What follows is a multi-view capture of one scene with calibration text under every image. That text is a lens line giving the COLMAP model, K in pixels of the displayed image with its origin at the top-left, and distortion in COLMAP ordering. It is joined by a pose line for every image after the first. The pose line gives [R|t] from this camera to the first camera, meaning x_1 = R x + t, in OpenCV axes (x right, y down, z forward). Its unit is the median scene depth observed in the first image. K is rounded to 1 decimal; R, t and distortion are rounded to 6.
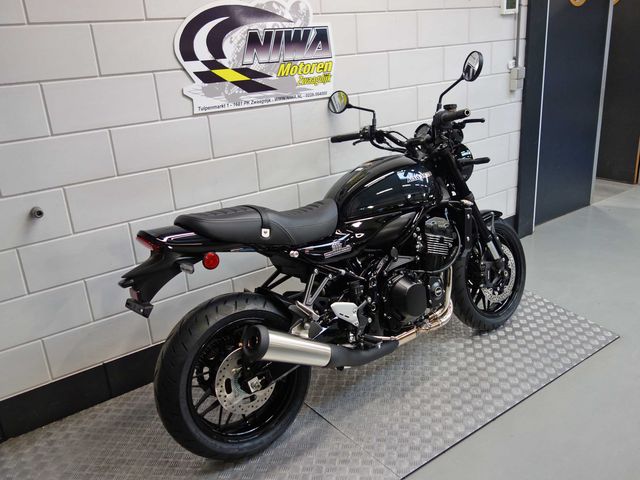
lens RADIAL K [[562.8, 0, 320.0], [0, 562.8, 240.0], [0, 0, 1]] dist [-0.002398, -0.000689]
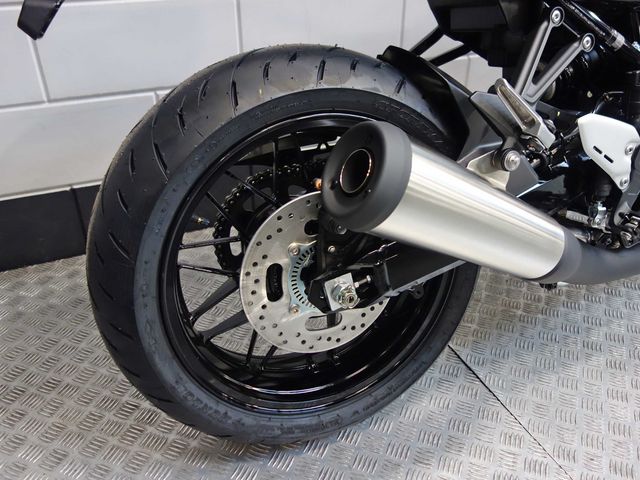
lens RADIAL K [[562.8, 0, 320.0], [0, 562.8, 240.0], [0, 0, 1]] dist [-0.002398, -0.000689]
pose [[0.972724, 0.172276, -0.155333, -0.076211], [-0.134372, 0.964332, 0.228053, 0.136564], [0.189081, -0.200960, 0.961178, 0.629827]]
